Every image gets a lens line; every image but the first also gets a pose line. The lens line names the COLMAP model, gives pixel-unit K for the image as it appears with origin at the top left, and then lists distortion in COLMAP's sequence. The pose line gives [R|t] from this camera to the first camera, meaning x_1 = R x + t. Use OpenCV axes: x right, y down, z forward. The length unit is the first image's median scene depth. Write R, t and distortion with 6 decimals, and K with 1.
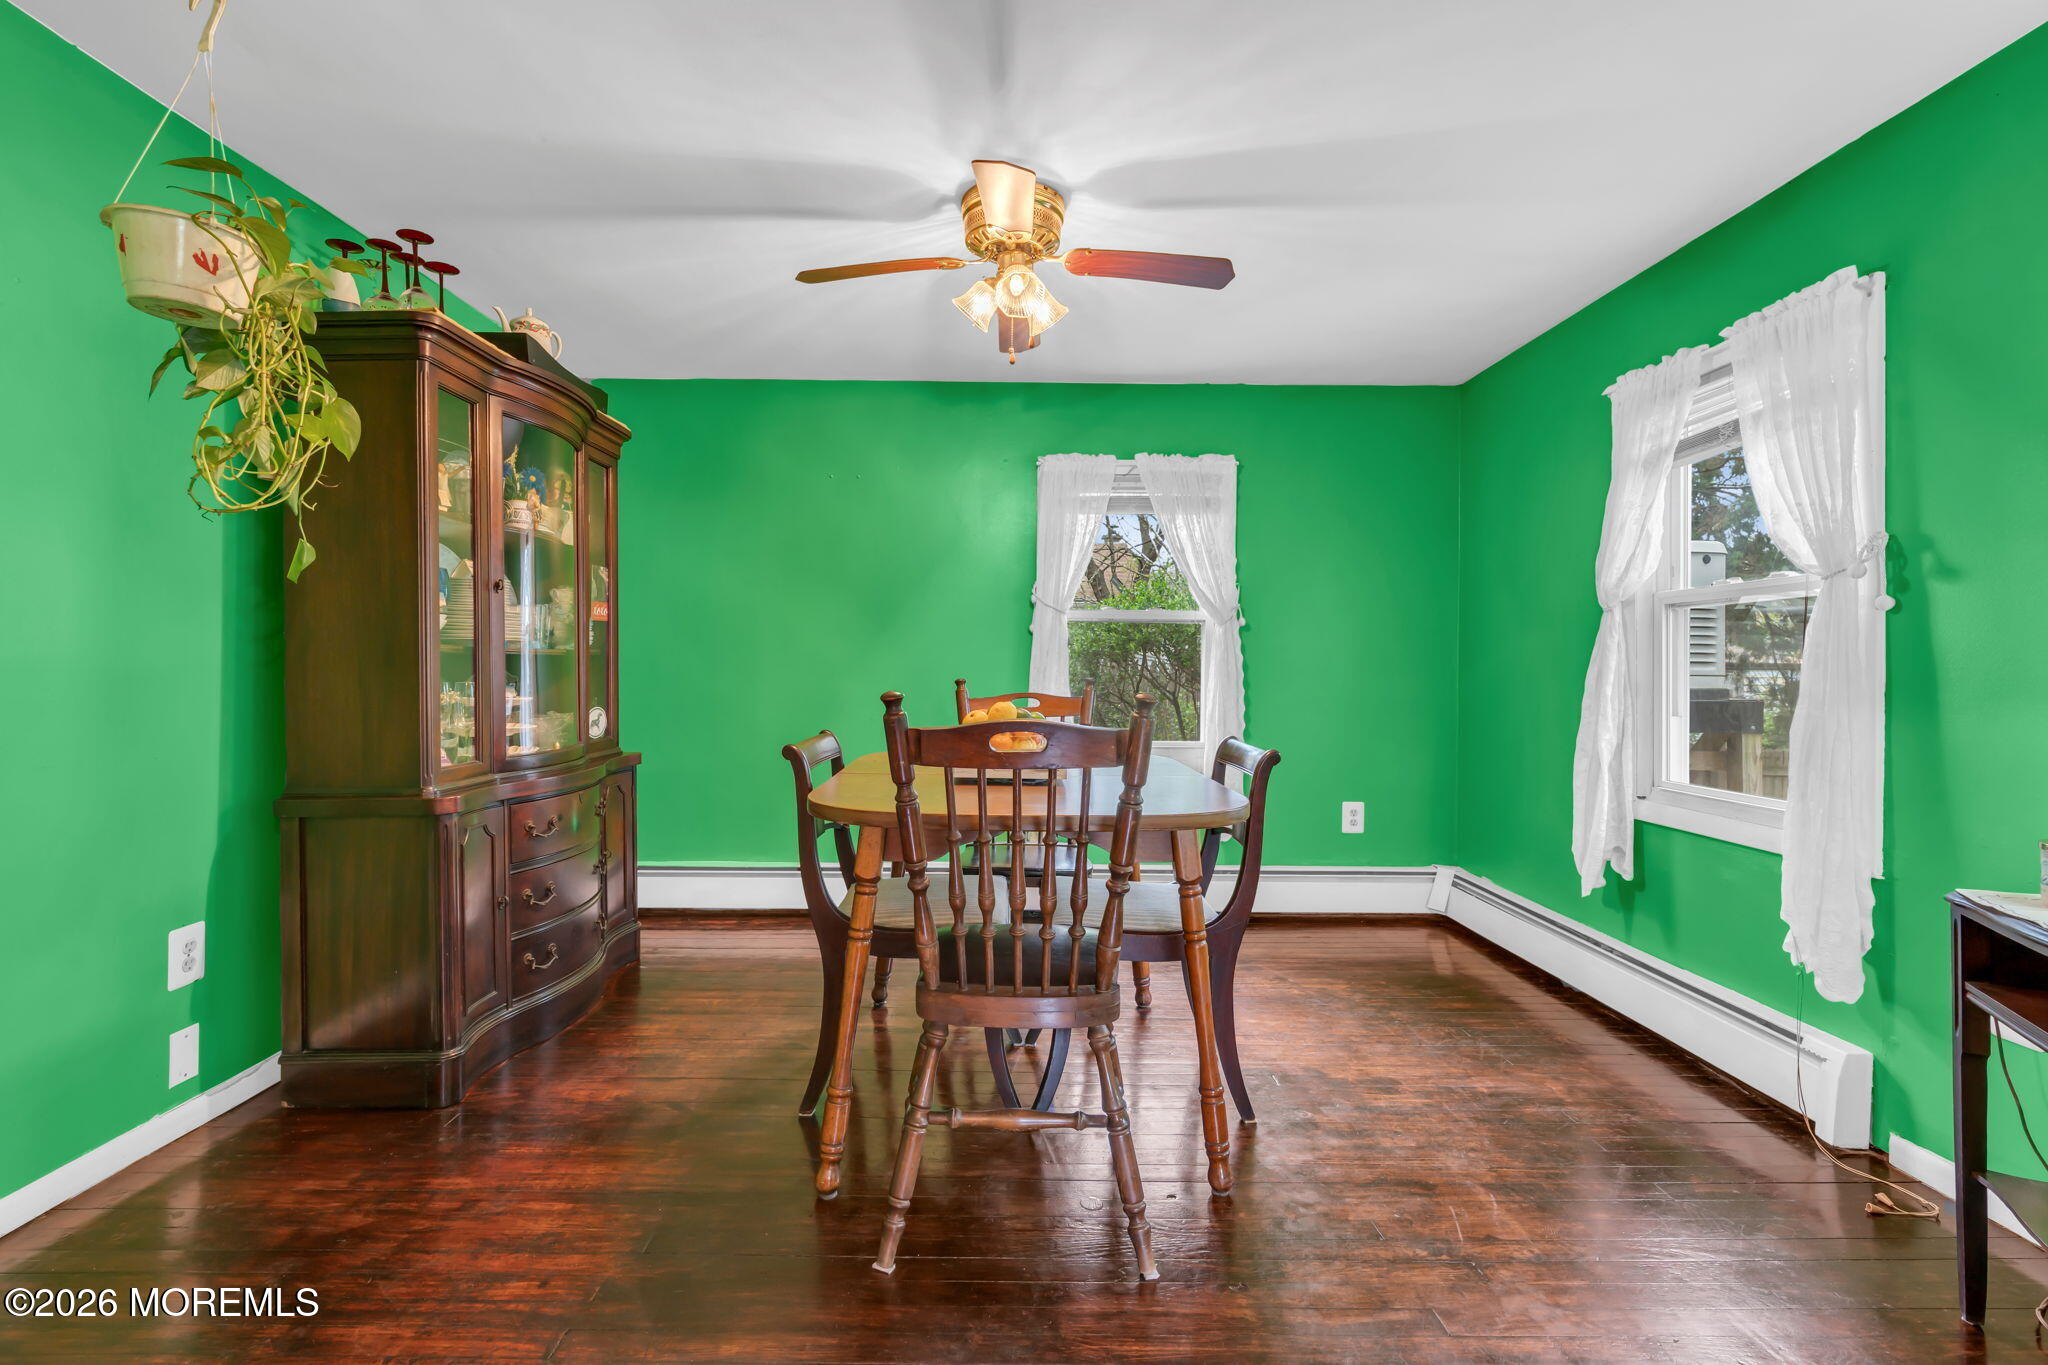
lens RADIAL K [[902.1, 0, 1025.6], [0, 902.1, 656.2], [0, 0, 1]] dist [-0.002006, 0.000259]
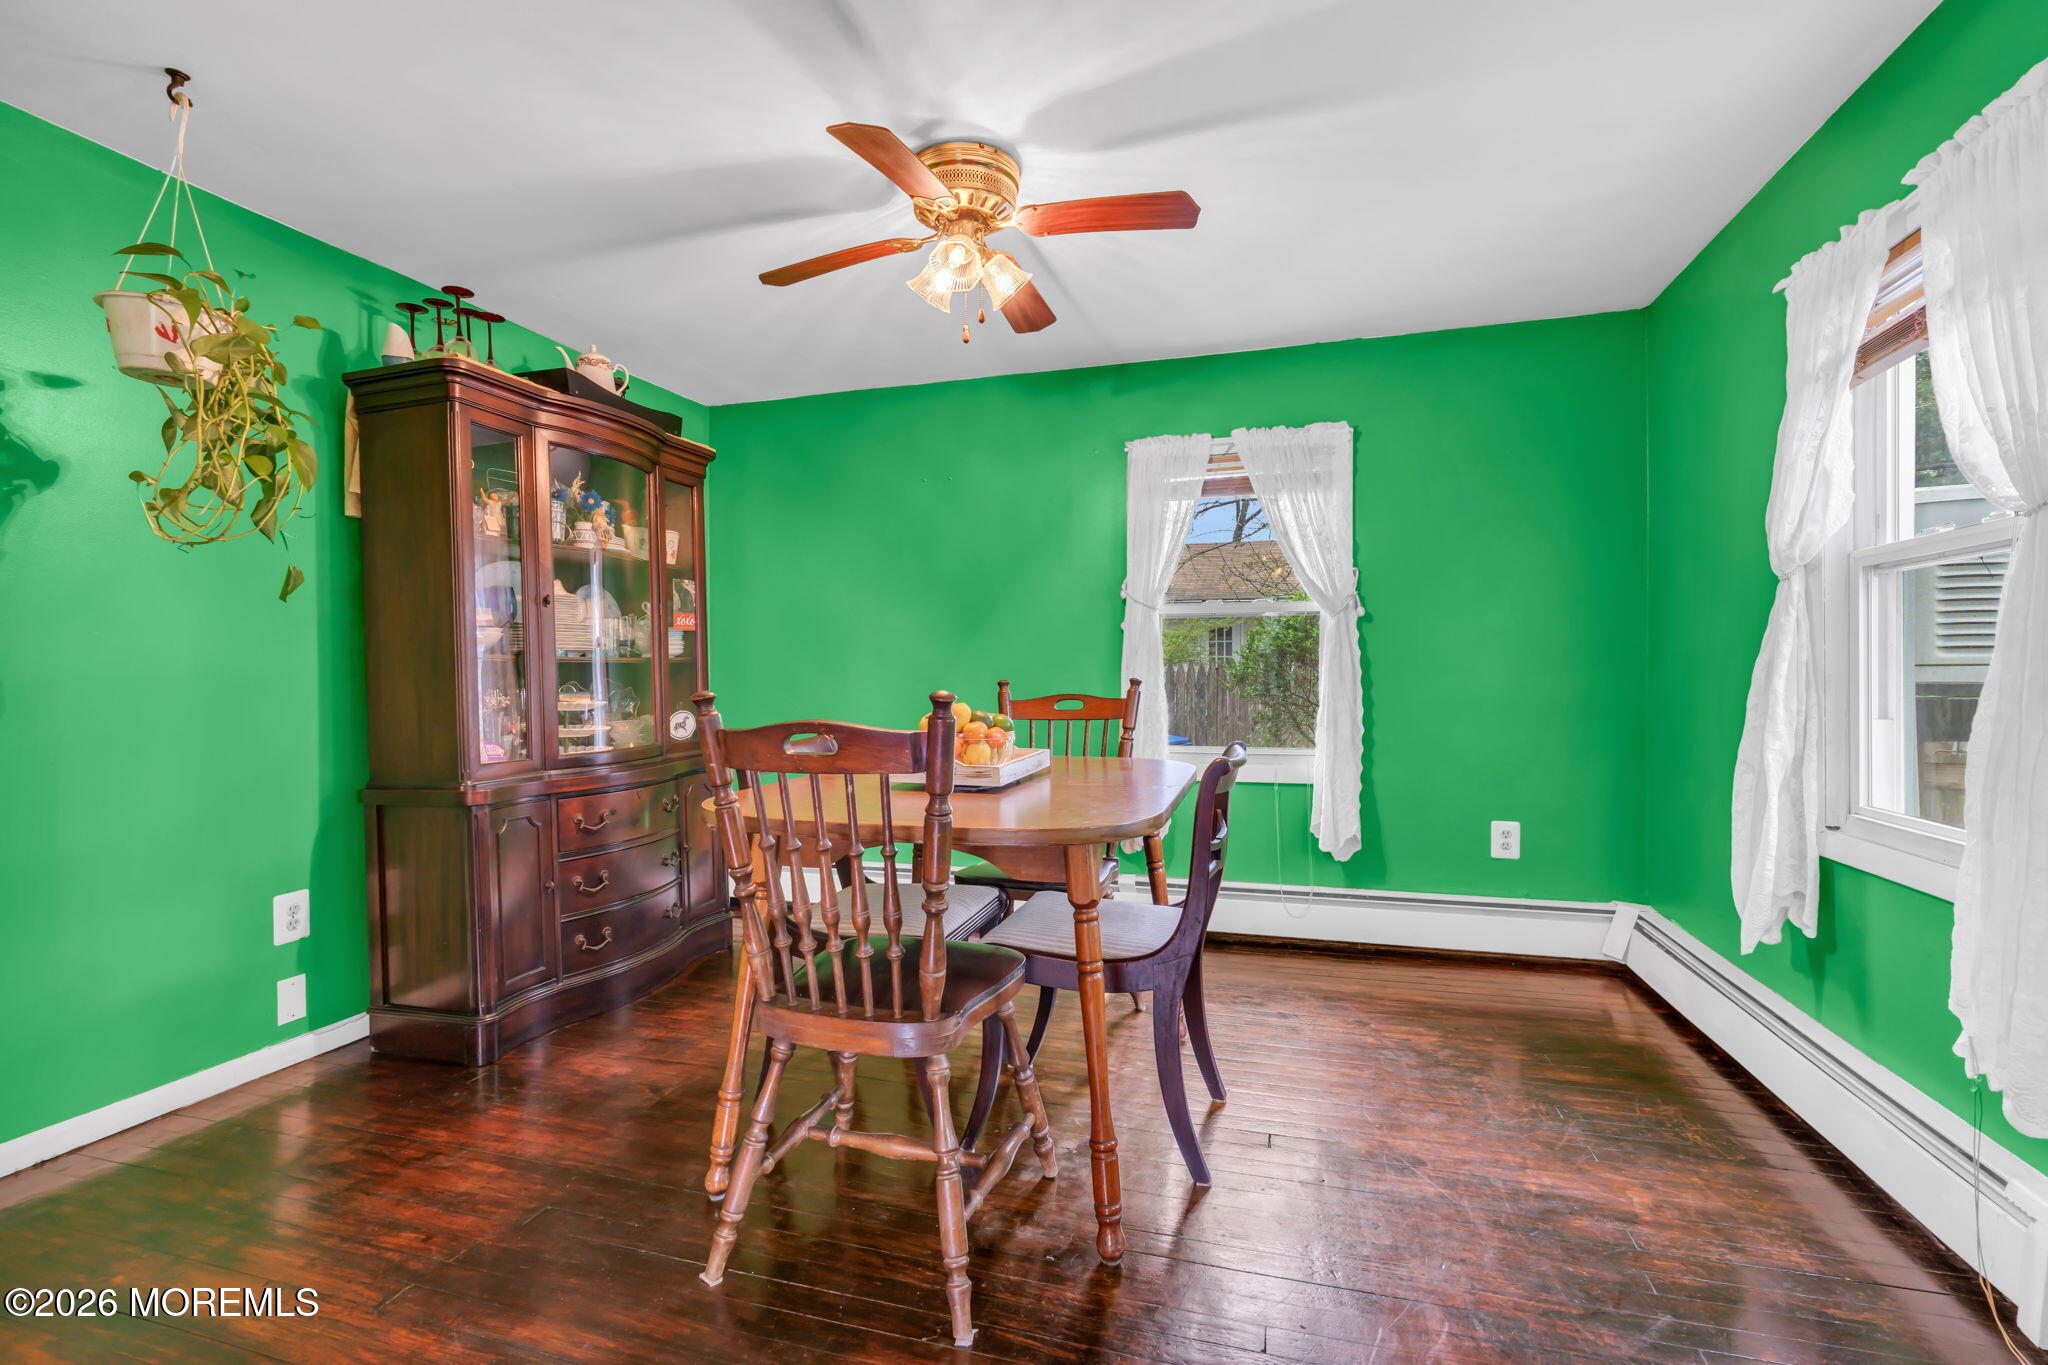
lens RADIAL K [[906.8, 0, 1018.5], [0, 906.8, 673.2], [0, 0, 1]] dist [-0.000525, 0.000214]
pose [[0.957736, -0.014200, -0.287297, 0.274619], [0.018276, 0.999767, 0.011512, 0.008348], [0.287066, -0.016277, 0.957772, 0.097654]]
